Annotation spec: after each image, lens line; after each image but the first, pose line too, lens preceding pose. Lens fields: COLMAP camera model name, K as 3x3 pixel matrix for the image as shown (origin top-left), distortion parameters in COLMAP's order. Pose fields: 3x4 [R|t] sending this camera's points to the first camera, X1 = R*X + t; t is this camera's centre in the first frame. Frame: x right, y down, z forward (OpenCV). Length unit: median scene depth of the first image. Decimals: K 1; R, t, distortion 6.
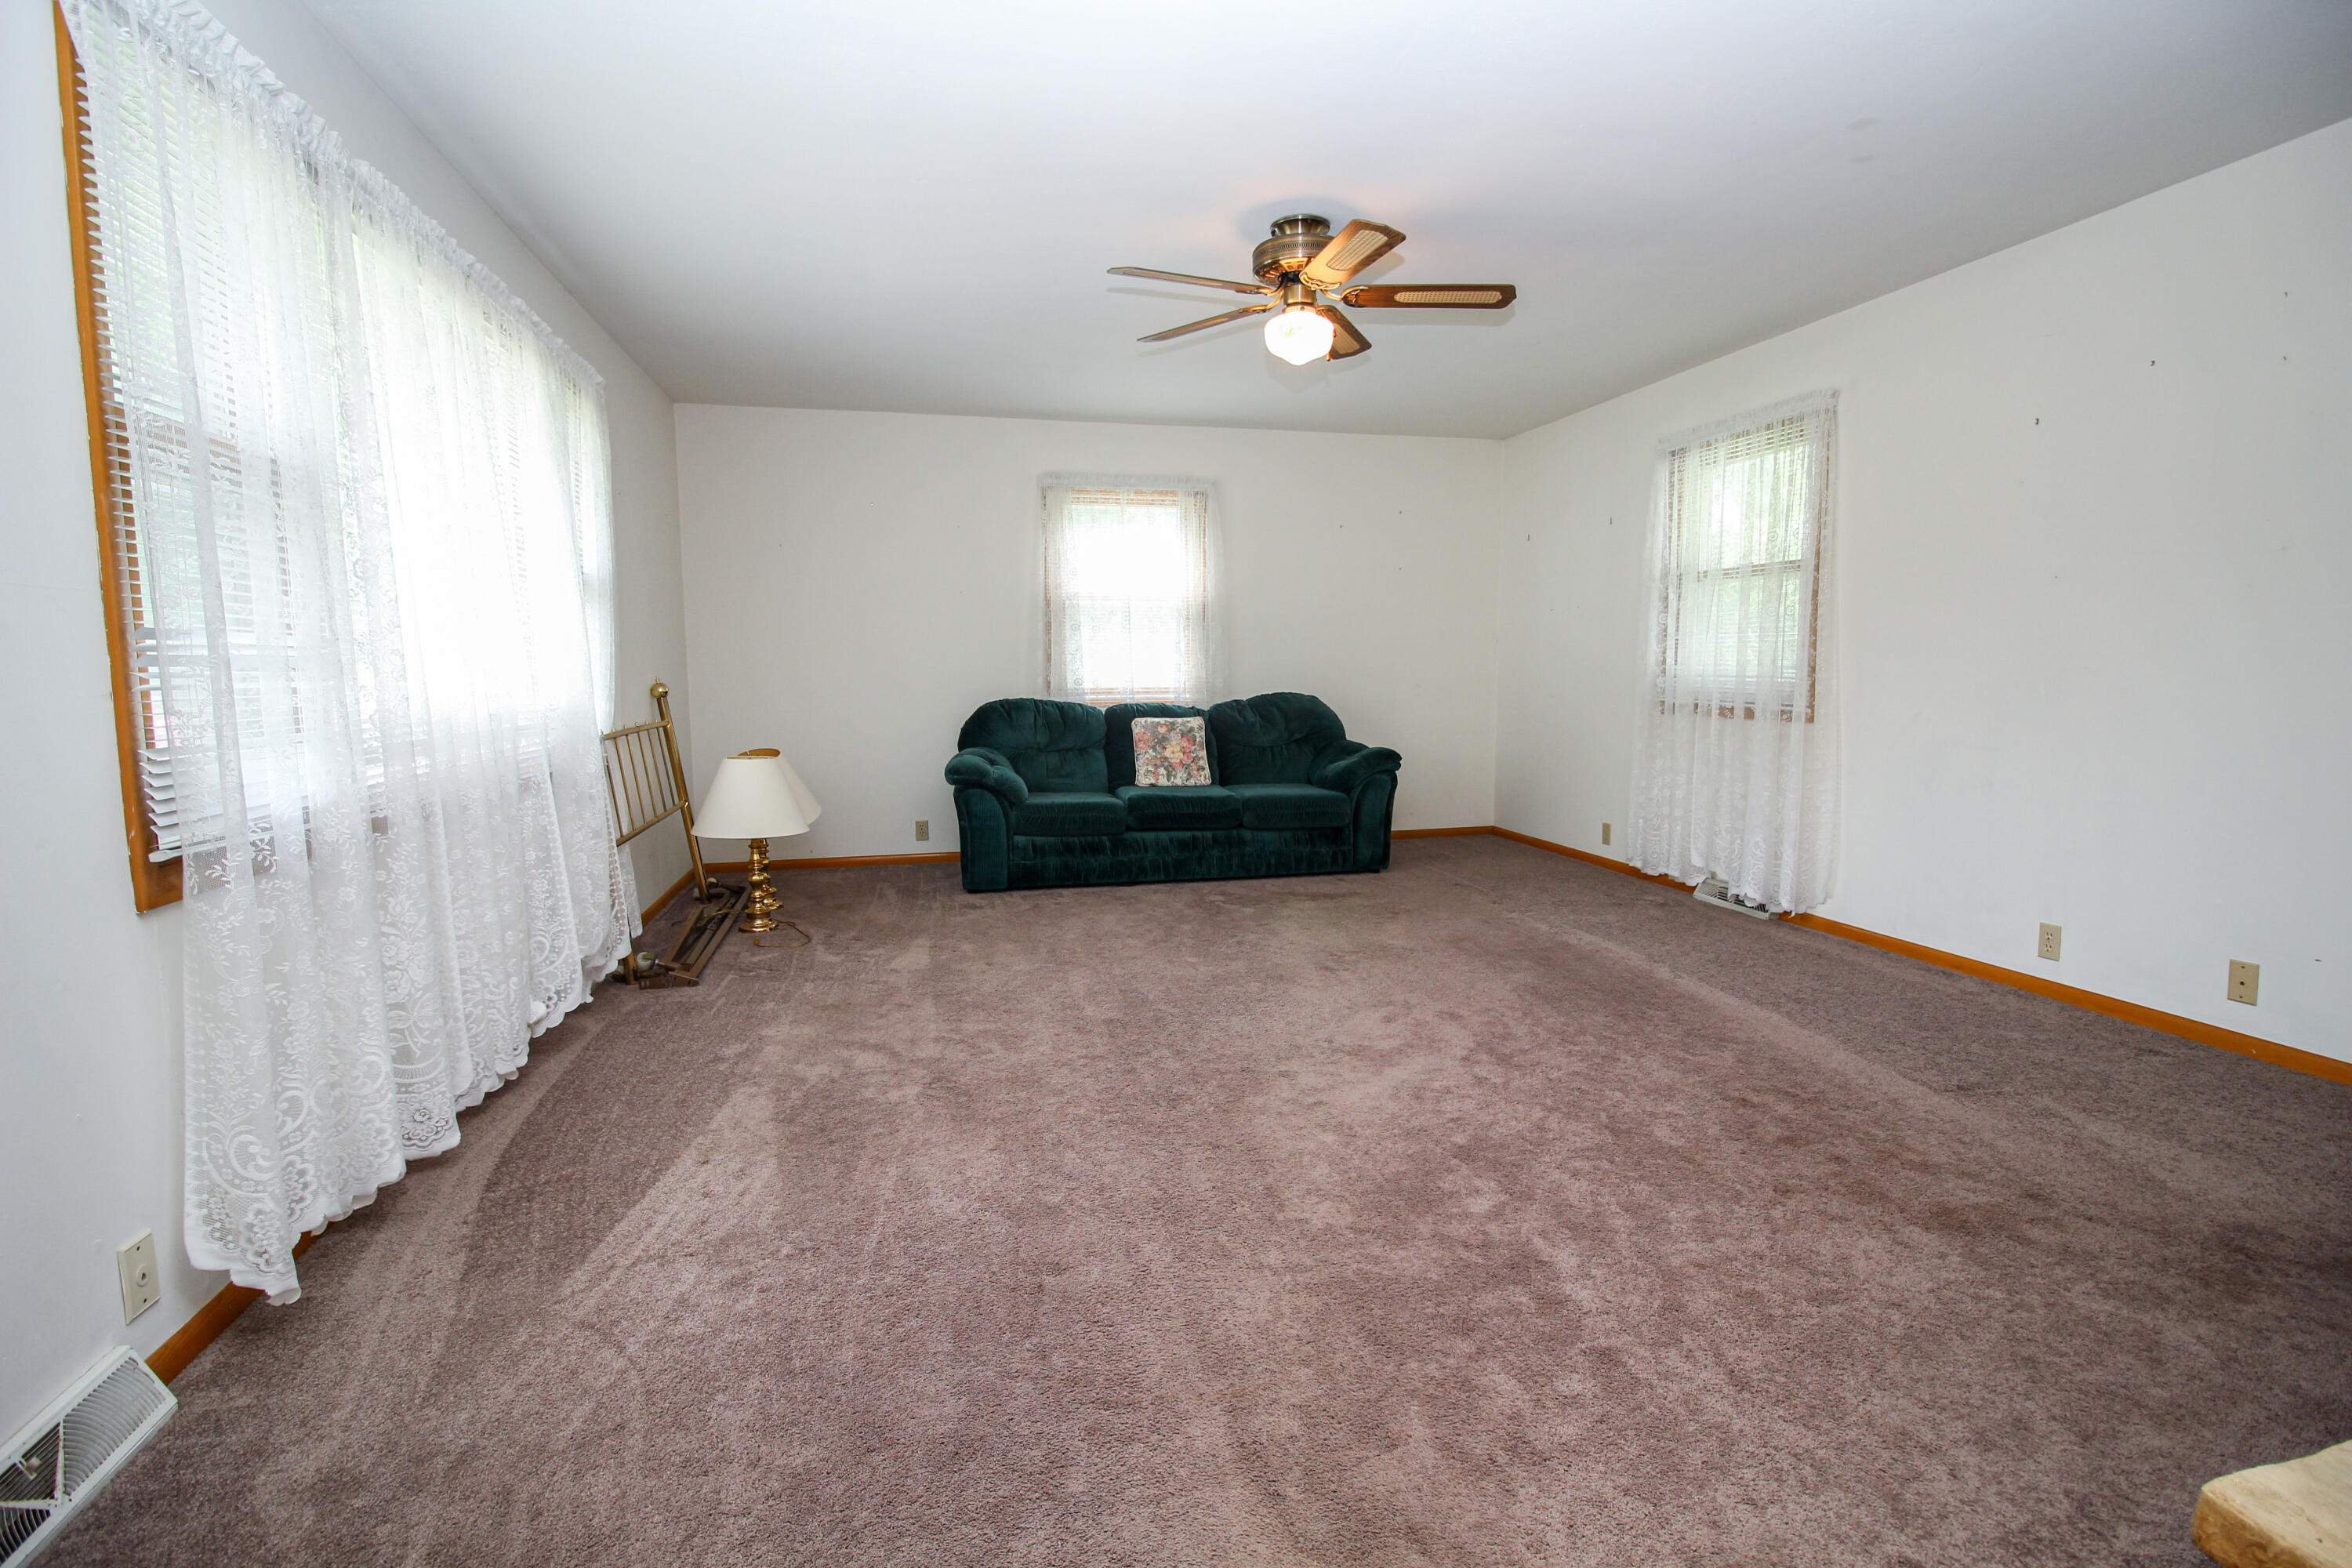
lens RADIAL K [[1089.3, 0, 1180.9], [0, 1089.3, 783.8], [0, 0, 1]] dist [0.000195, -0.013255]
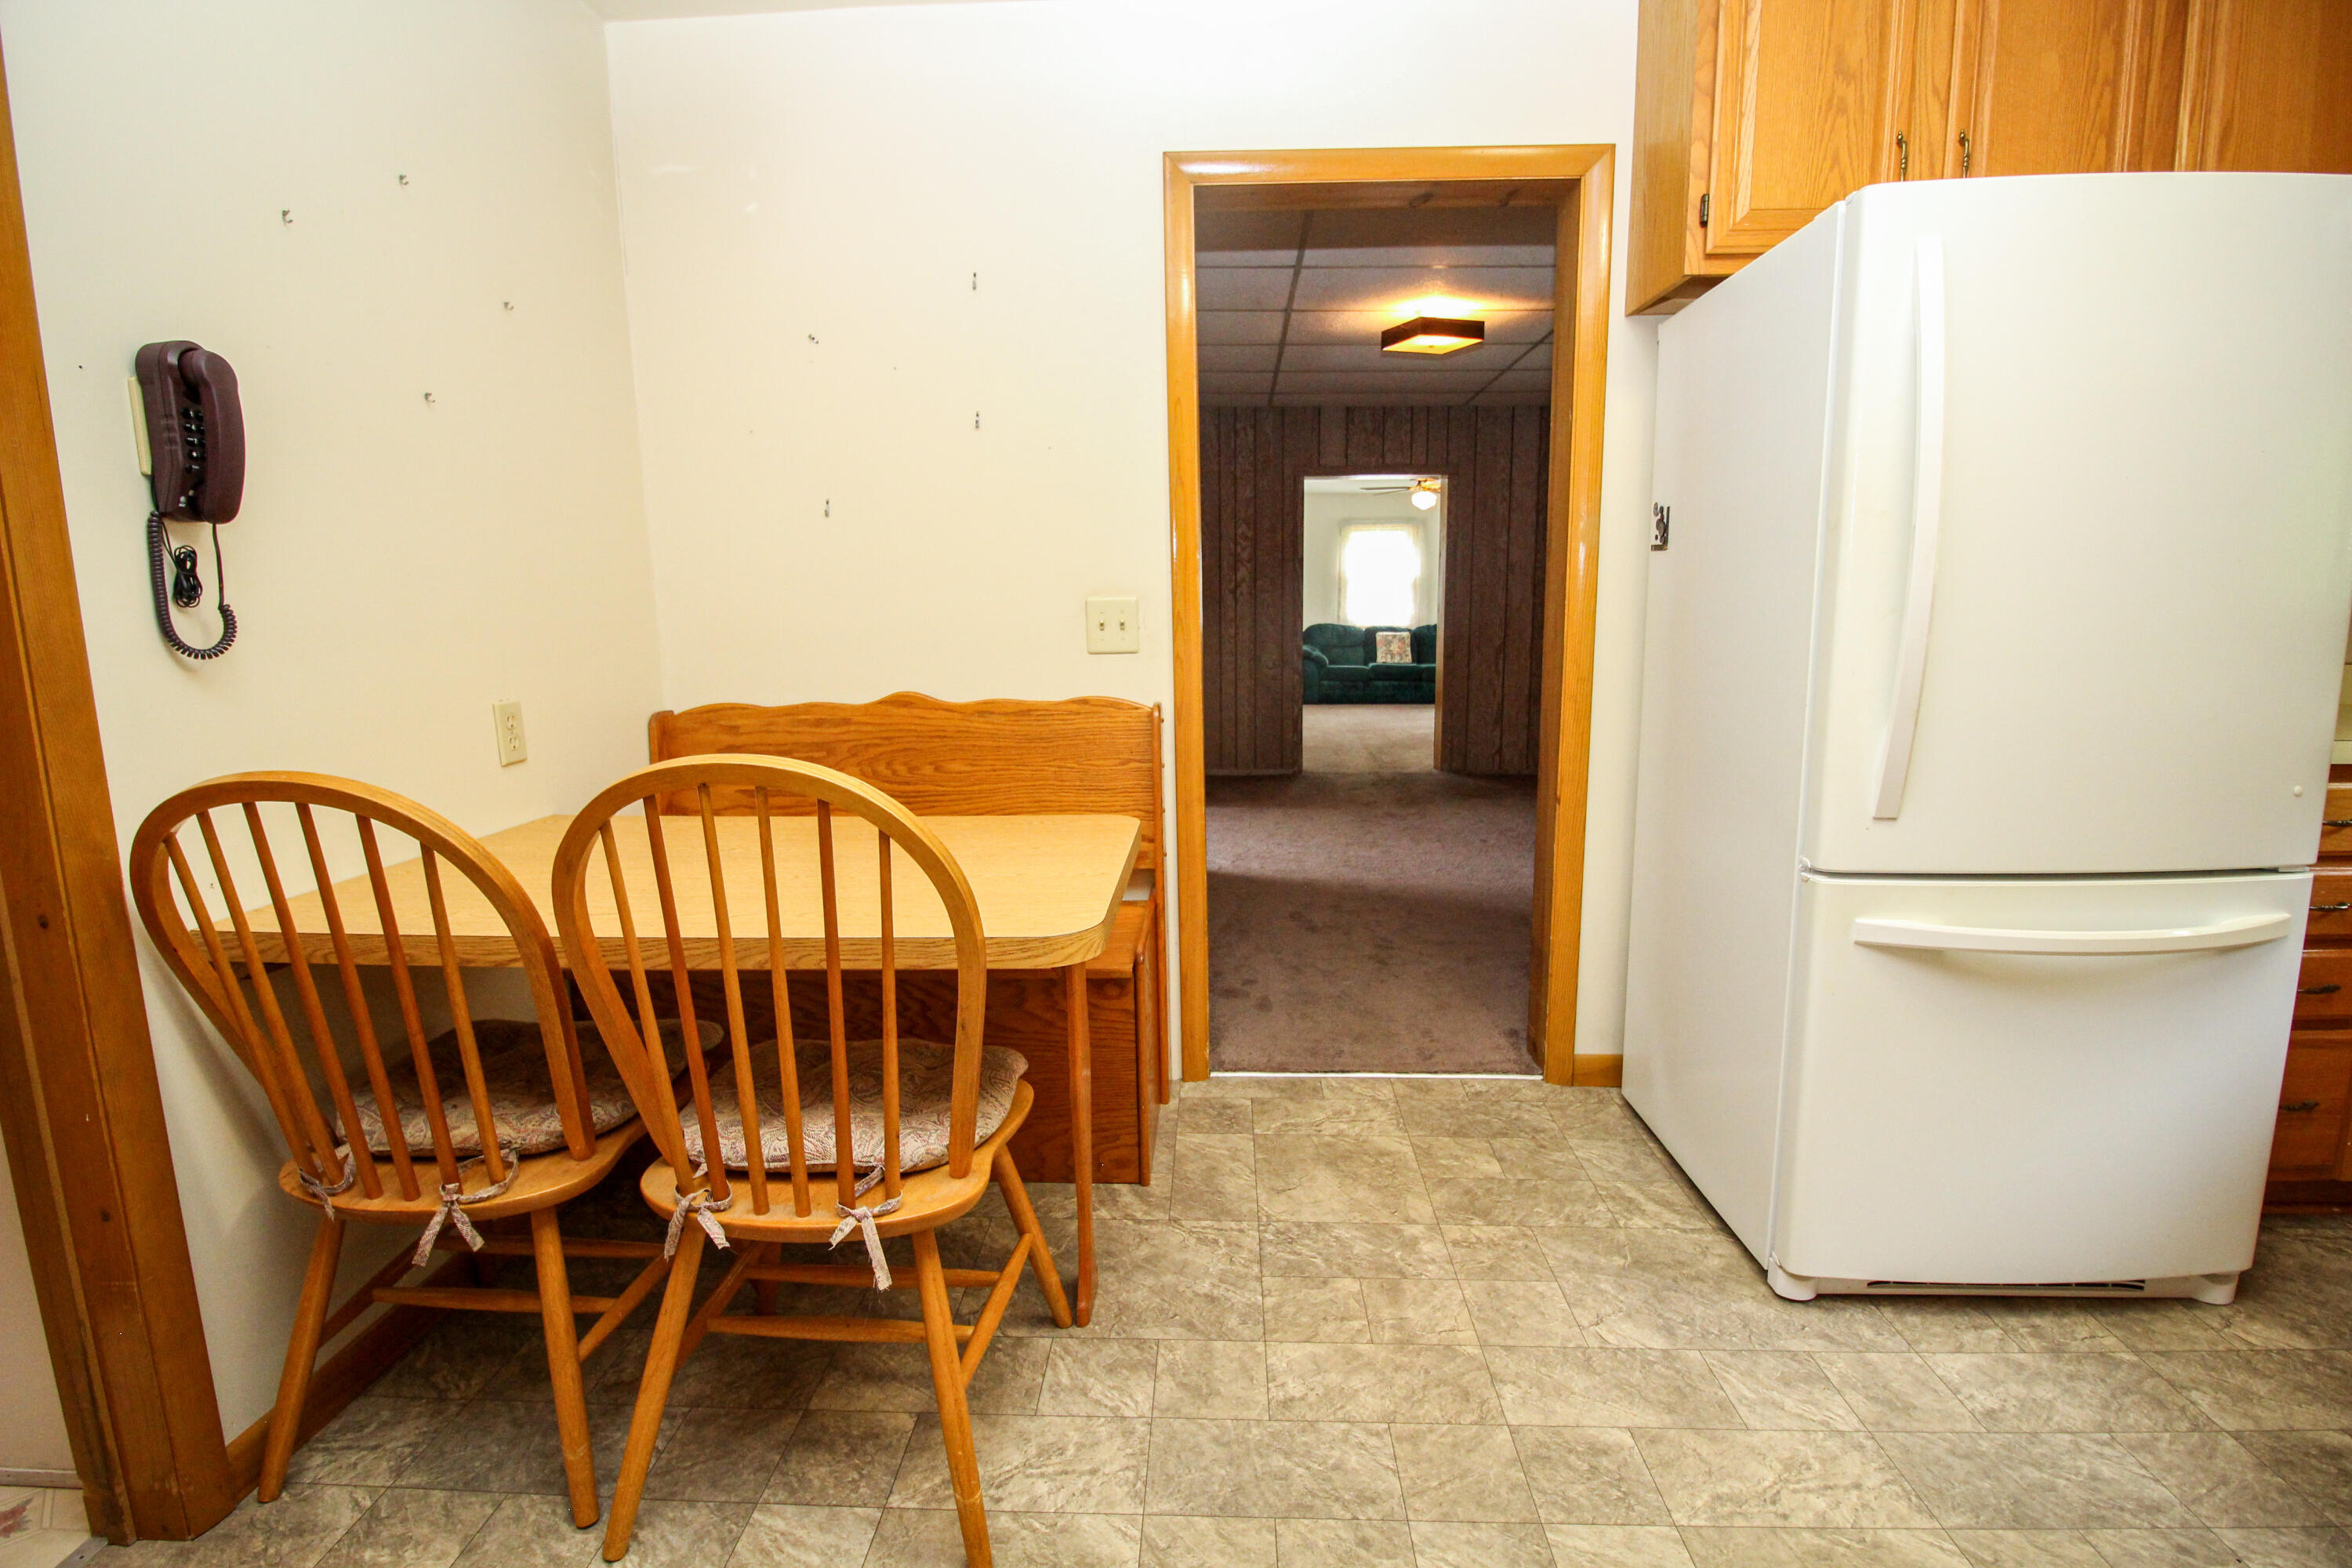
lens RADIAL K [[1089.3, 0, 1180.9], [0, 1089.3, 783.8], [0, 0, 1]] dist [0.000195, -0.013255]
pose [[0.963137, 0.042738, -0.265596, 0.175329], [-0.028048, 0.997872, 0.058860, 0.128904], [0.267546, -0.049240, 0.962286, -1.260401]]
